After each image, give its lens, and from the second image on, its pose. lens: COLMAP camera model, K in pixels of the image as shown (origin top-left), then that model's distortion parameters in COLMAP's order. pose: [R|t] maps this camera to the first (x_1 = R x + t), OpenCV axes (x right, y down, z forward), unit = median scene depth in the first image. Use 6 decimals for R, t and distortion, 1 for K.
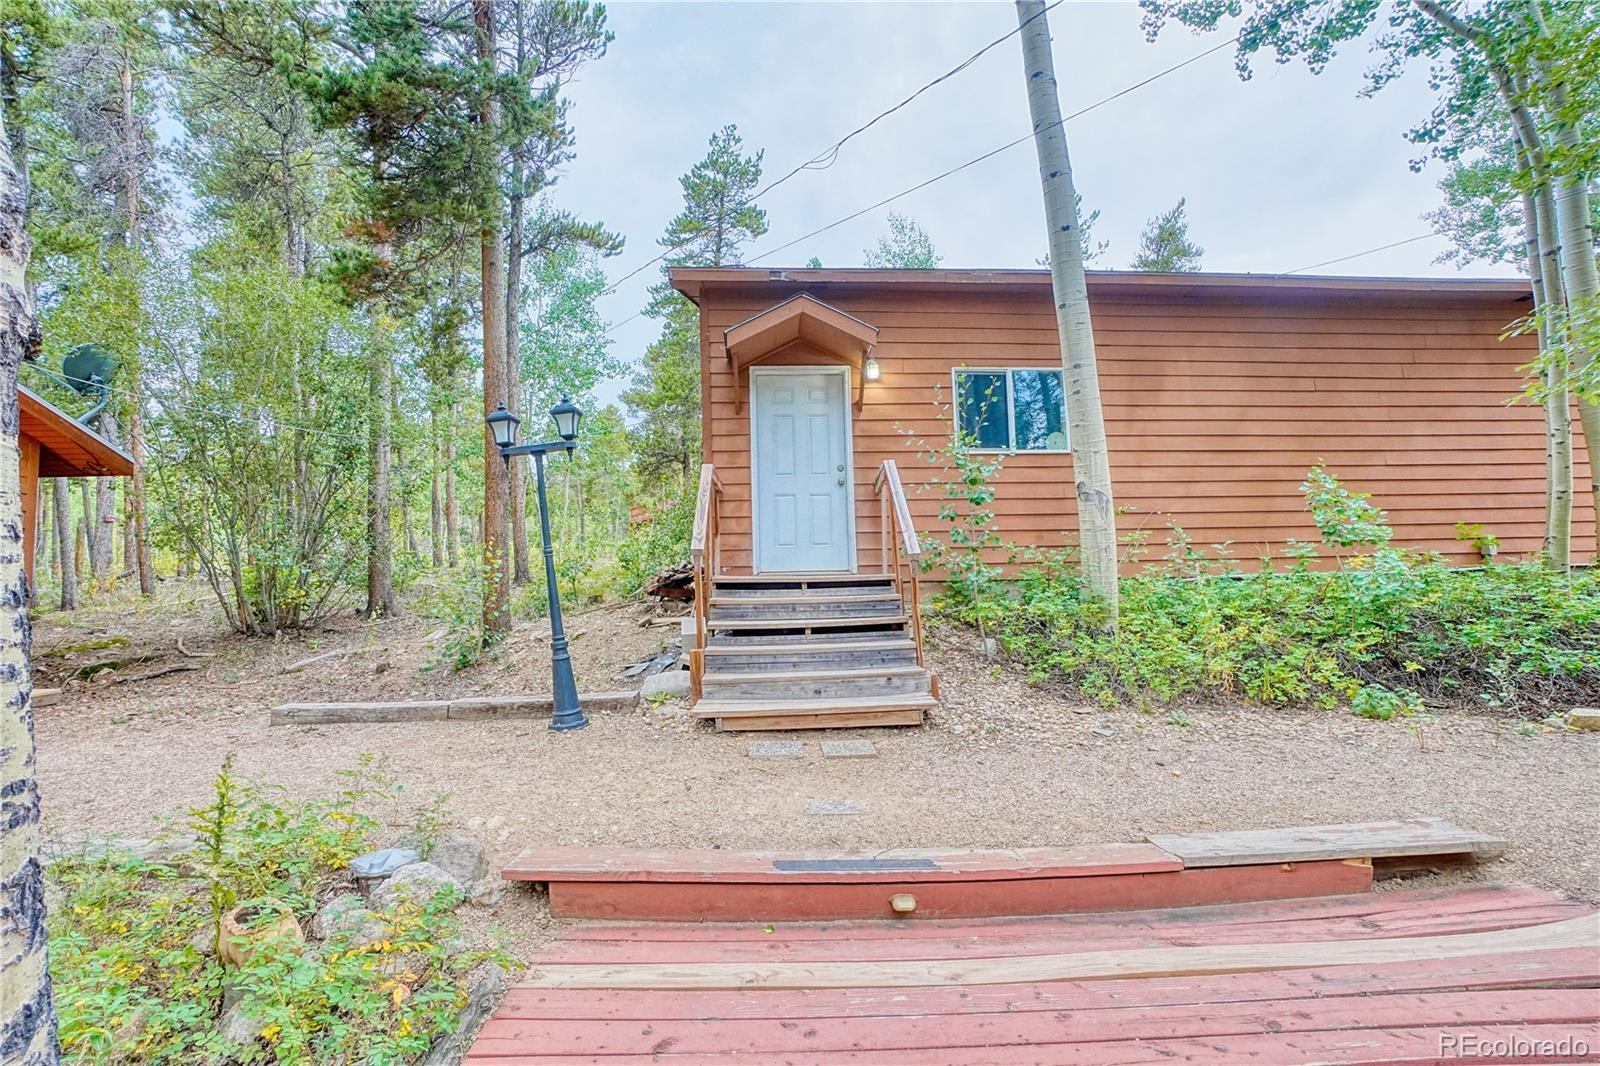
lens RADIAL K [[718.0, 0, 800.0], [0, 718.0, 533.0], [0, 0, 1]] dist [-0.047668, 0.000294]
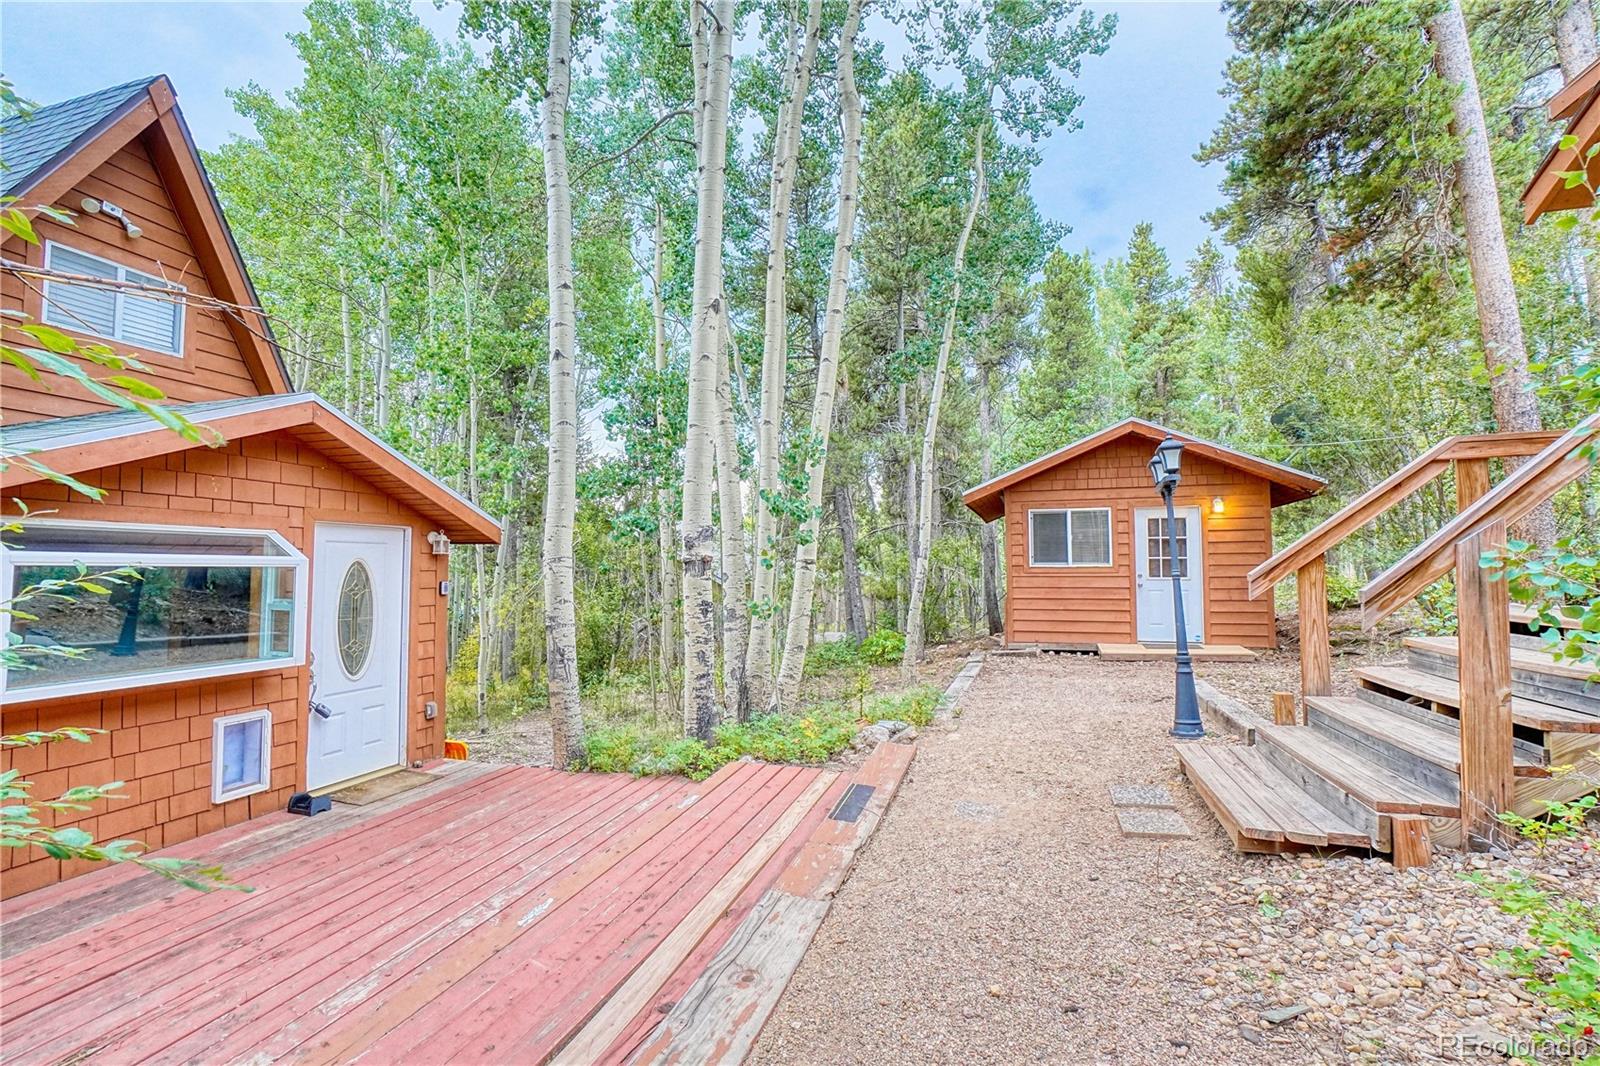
lens RADIAL K [[718.0, 0, 800.0], [0, 718.0, 533.0], [0, 0, 1]] dist [-0.047668, 0.000294]
pose [[-0.359725, -0.027059, -0.932666, 0.607707], [0.089175, 0.994007, -0.063233, -0.015680], [0.928787, -0.105917, -0.355156, 0.567225]]
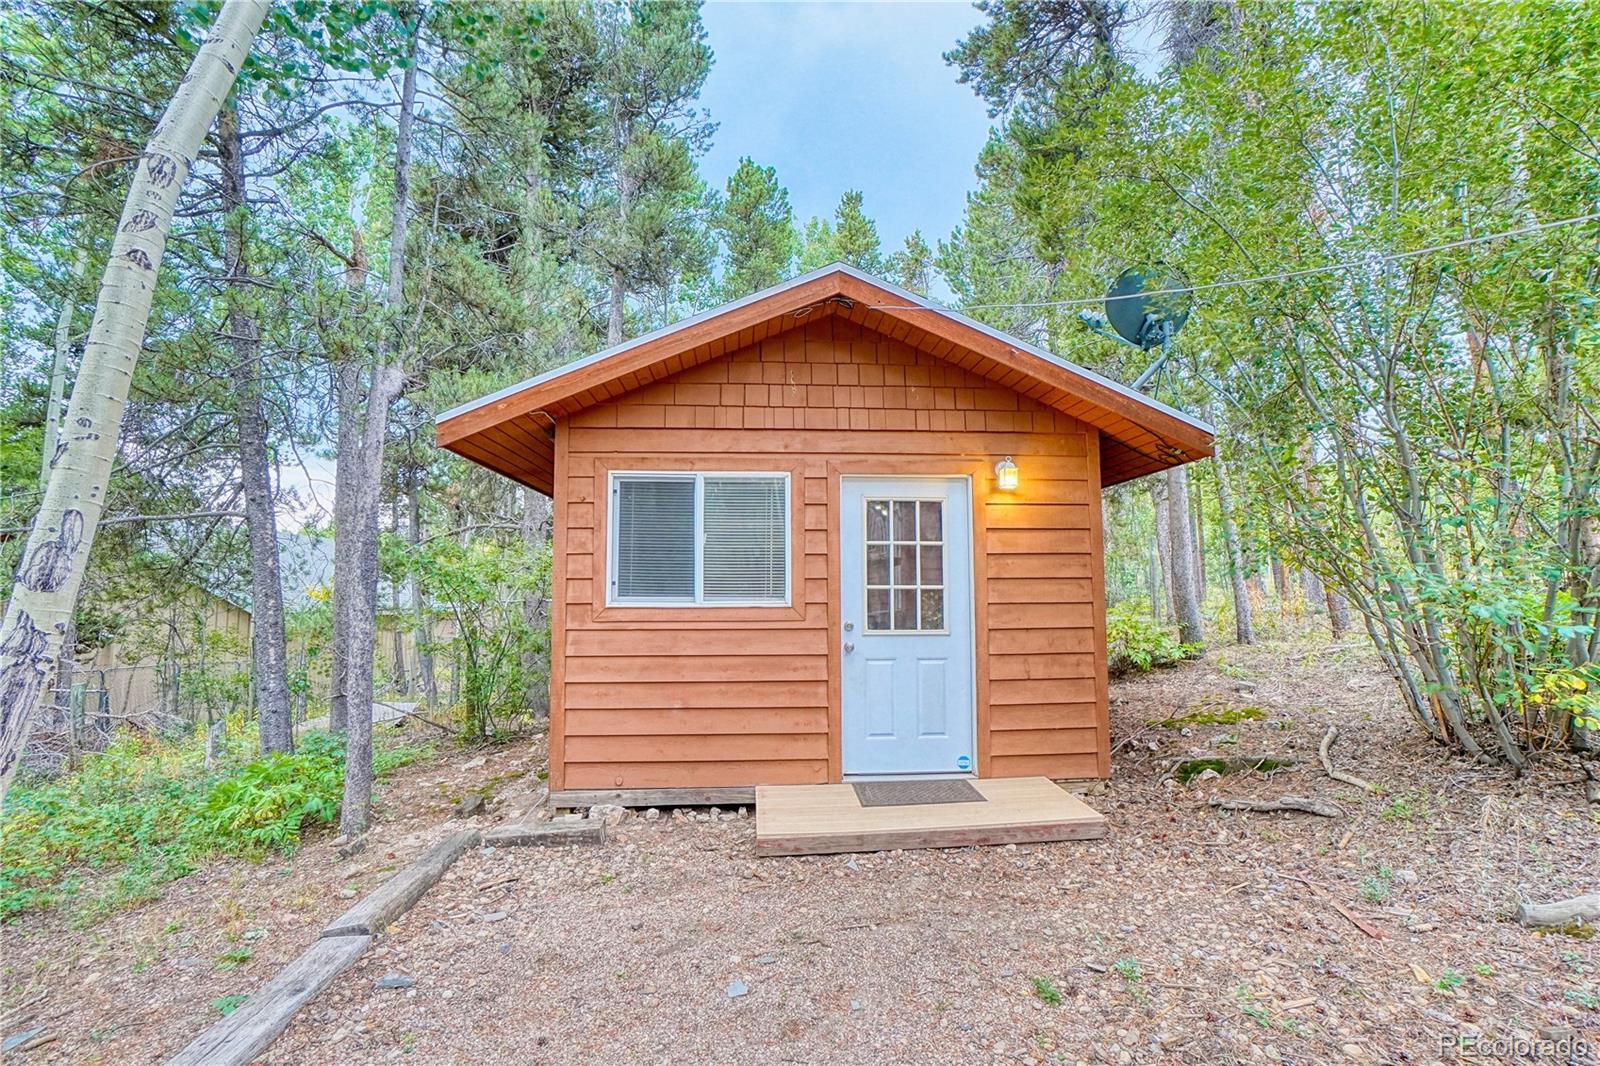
lens RADIAL K [[718.0, 0, 800.0], [0, 718.0, 533.0], [0, 0, 1]] dist [-0.047668, 0.000294]
pose [[0.027414, -0.068538, -0.997272, -0.383180], [0.088400, 0.993904, -0.065877, -0.004454], [0.995708, -0.086352, 0.033306, 0.631768]]
